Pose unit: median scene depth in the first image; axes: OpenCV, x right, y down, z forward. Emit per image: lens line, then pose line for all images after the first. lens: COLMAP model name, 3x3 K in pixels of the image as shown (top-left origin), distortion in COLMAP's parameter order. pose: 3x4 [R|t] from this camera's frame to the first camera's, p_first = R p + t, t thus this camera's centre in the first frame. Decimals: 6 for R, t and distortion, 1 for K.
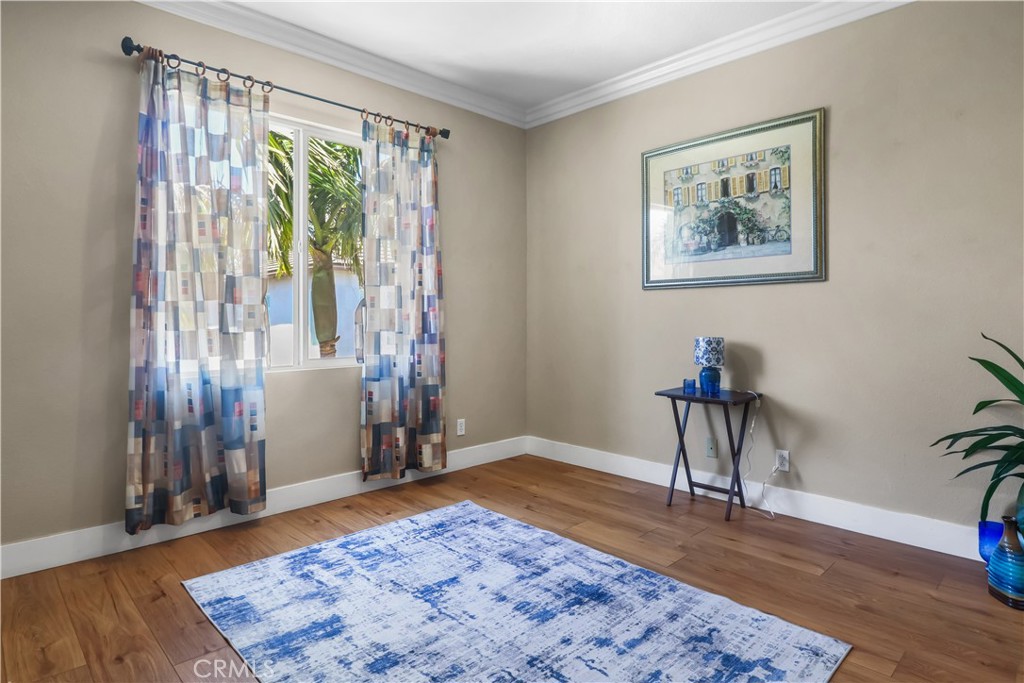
lens RADIAL K [[566.1, 0, 515.9], [0, 566.1, 337.1], [0, 0, 1]] dist [0.000539, -0.001794]
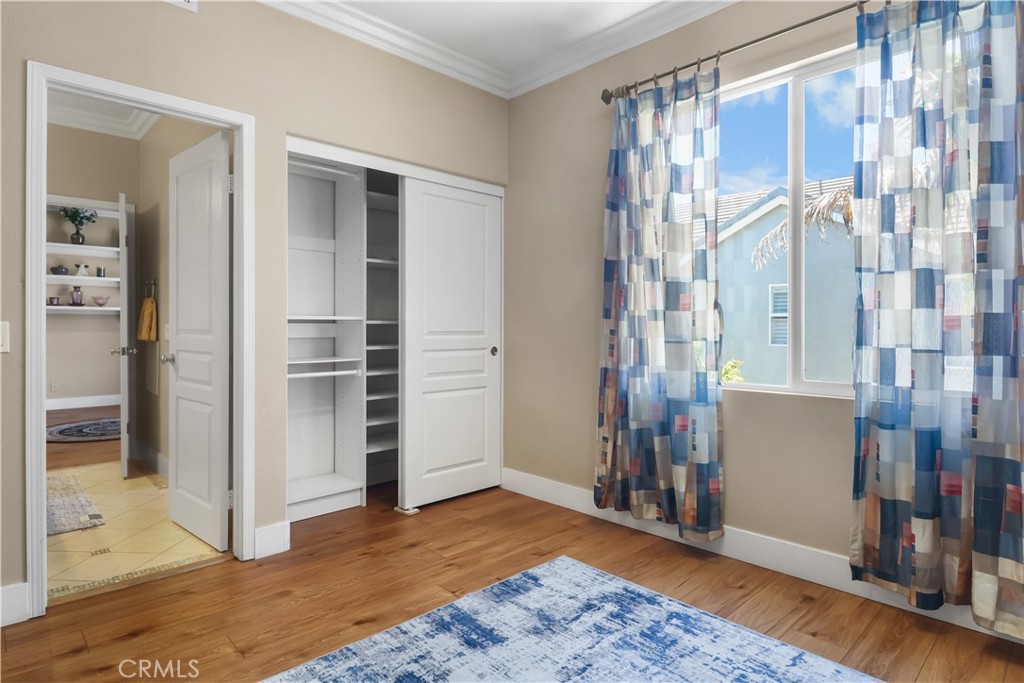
lens RADIAL K [[564.8, 0, 509.7], [0, 564.8, 336.9], [0, 0, 1]] dist [-0.002831, -0.001536]
pose [[-0.018192, 0.018765, -0.999658, 0.501342], [-0.032675, 0.999279, 0.019352, -0.026621], [0.999300, 0.033015, -0.017566, 0.818272]]
